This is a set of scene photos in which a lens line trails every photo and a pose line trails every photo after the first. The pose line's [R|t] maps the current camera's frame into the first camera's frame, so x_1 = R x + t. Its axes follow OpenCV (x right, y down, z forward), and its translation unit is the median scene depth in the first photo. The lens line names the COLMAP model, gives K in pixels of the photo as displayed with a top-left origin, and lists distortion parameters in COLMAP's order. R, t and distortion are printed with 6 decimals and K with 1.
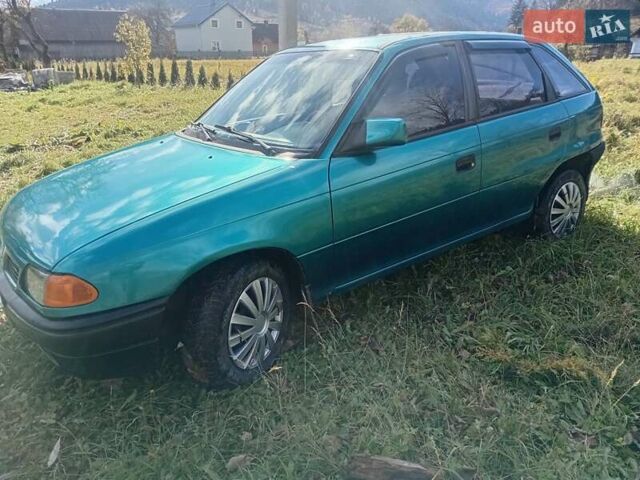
lens RADIAL K [[476.3, 0, 319.3], [0, 476.3, 229.3], [0, 0, 1]] dist [0.010217, -0.019578]
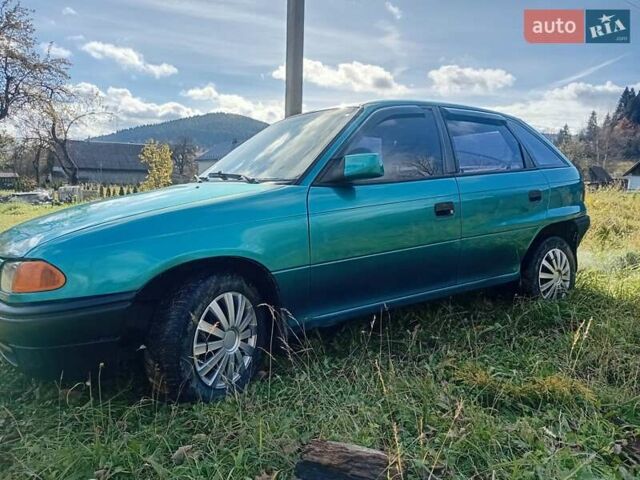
lens RADIAL K [[476.3, 0, 321.0], [0, 476.3, 238.5], [0, 0, 1]] dist [0.010217, -0.019578]
pose [[0.999556, 0.021826, -0.020282, 0.070879], [-0.026115, 0.969503, -0.243682, 0.213194], [0.014345, 0.244104, 0.969643, 0.009063]]
